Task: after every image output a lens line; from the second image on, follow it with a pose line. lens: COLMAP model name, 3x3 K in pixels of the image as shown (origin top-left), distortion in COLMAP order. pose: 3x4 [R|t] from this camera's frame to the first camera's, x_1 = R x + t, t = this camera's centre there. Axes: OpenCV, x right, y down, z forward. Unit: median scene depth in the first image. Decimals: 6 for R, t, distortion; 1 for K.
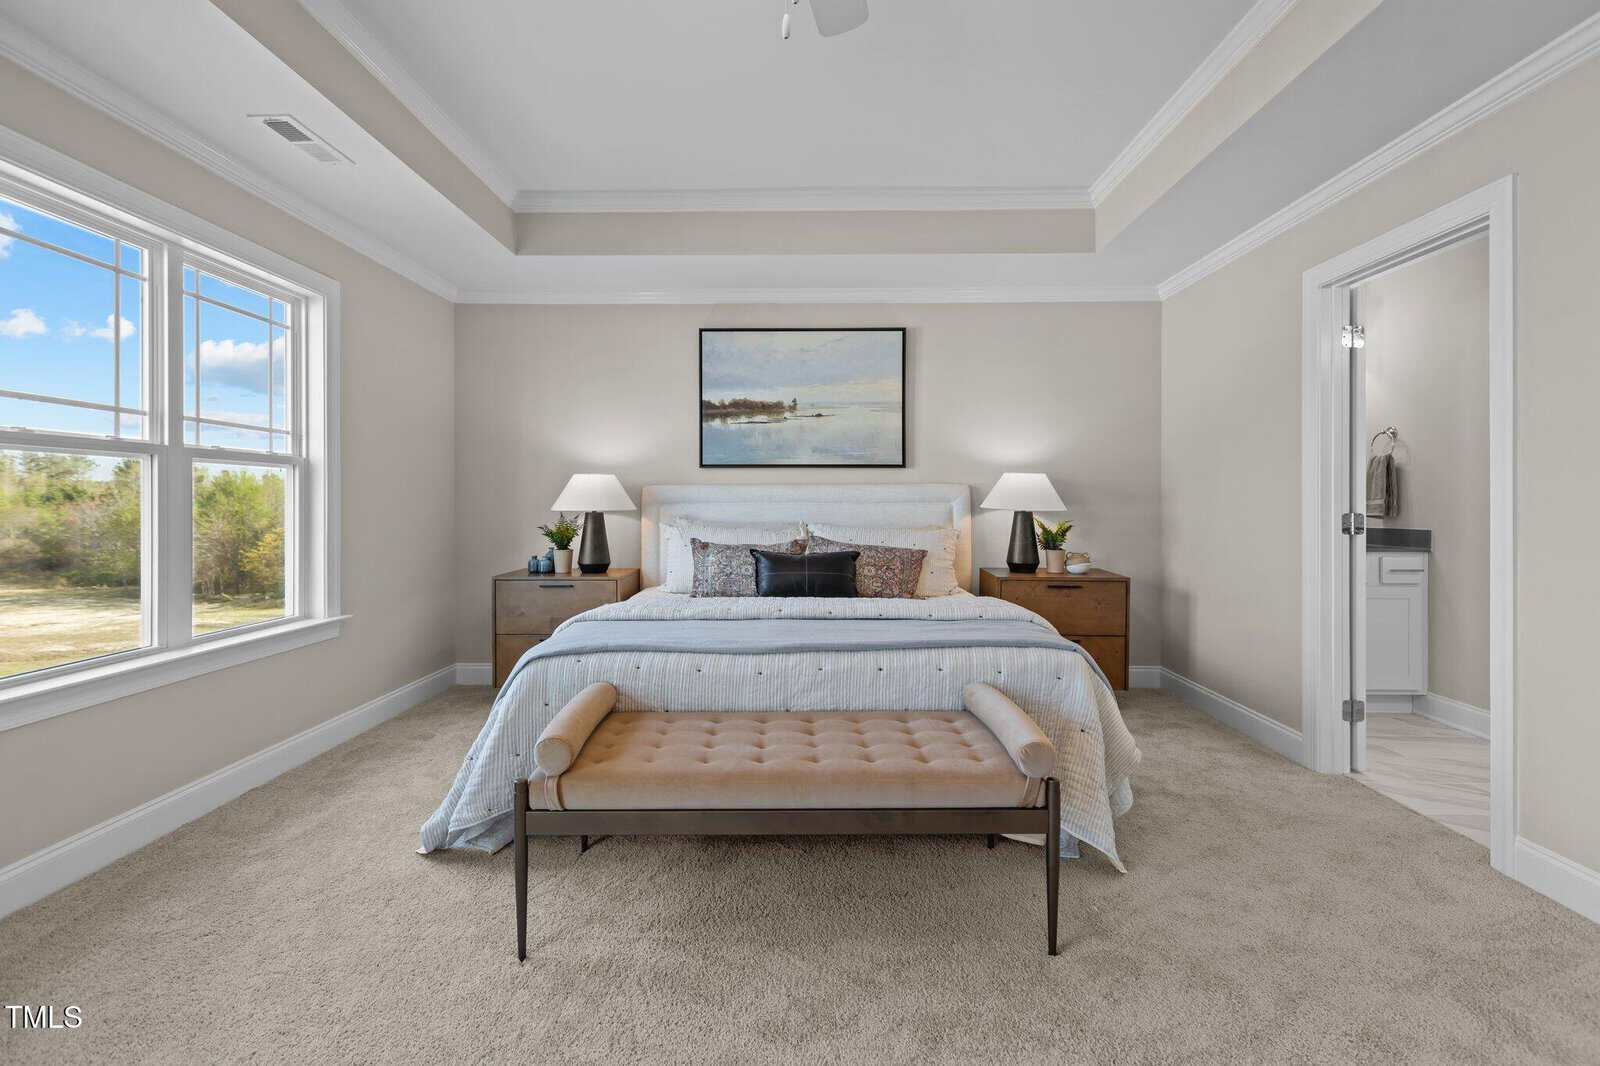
lens RADIAL K [[720.3, 0, 793.7], [0, 720.3, 514.6], [0, 0, 1]] dist [-0.000381, 0.000180]
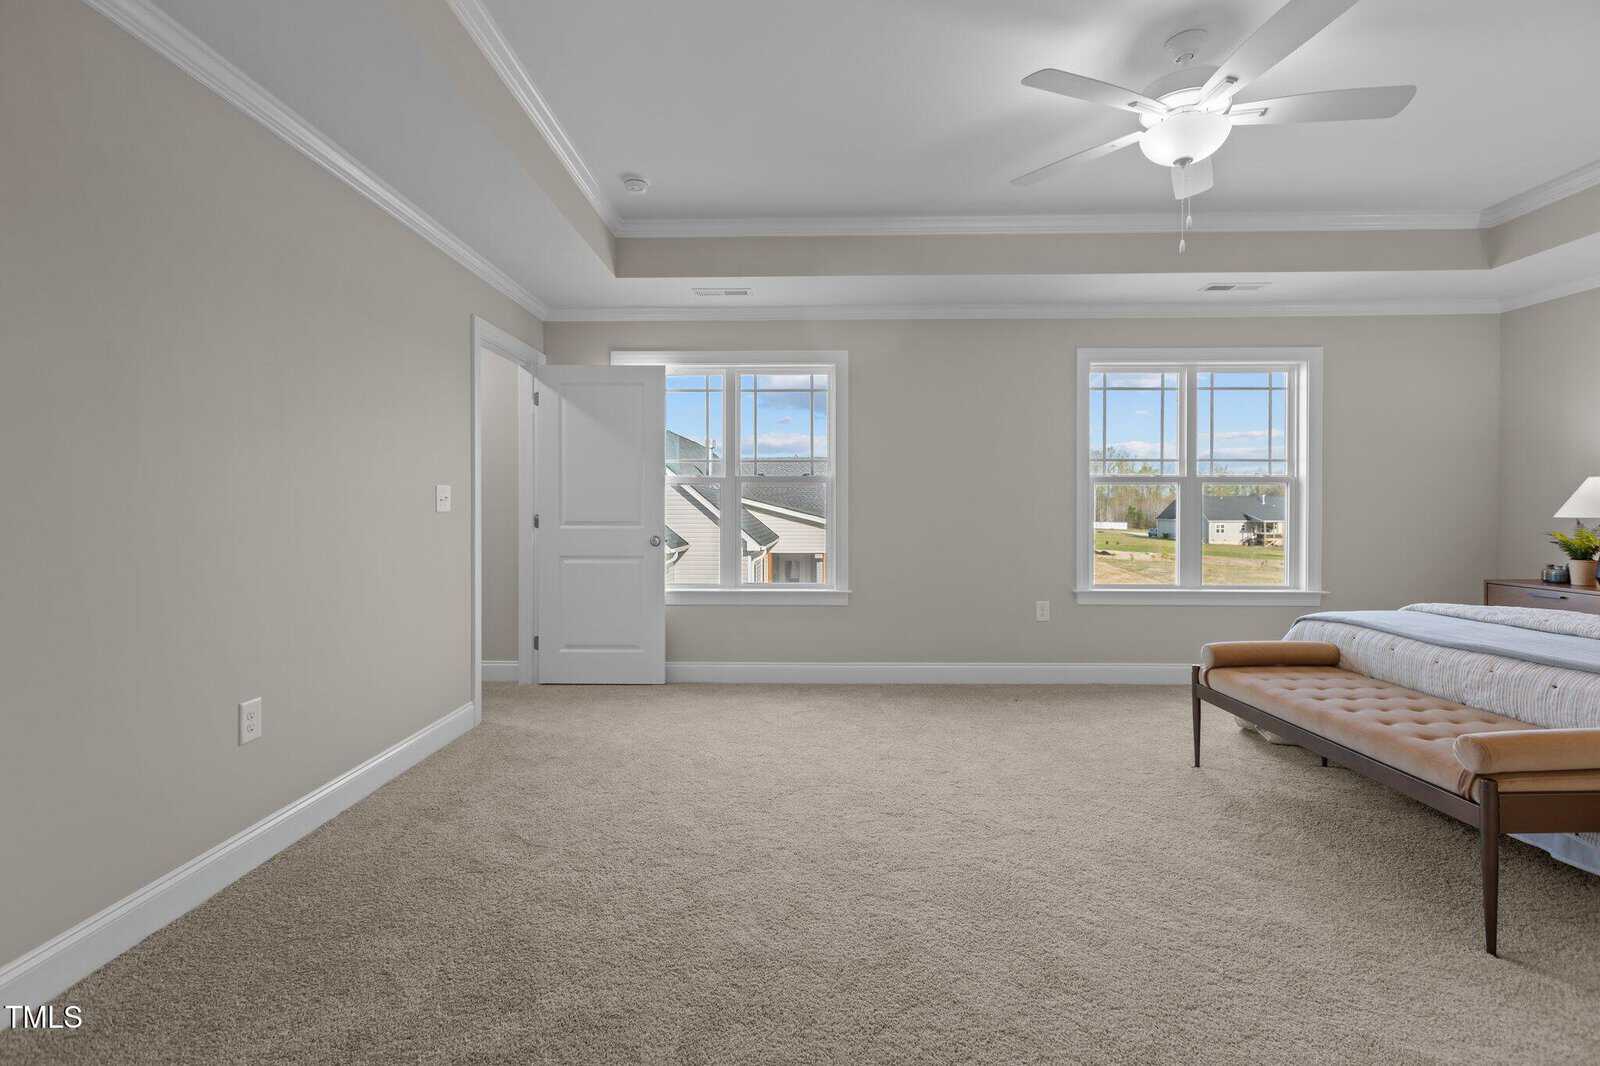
lens RADIAL K [[720.3, 0, 793.7], [0, 720.3, 514.6], [0, 0, 1]] dist [-0.000381, 0.000180]
pose [[0.005653, 0.009371, -0.999940, 0.890109], [-0.016051, 0.999828, 0.009279, -0.002105], [0.999855, 0.015998, 0.005802, -0.004283]]
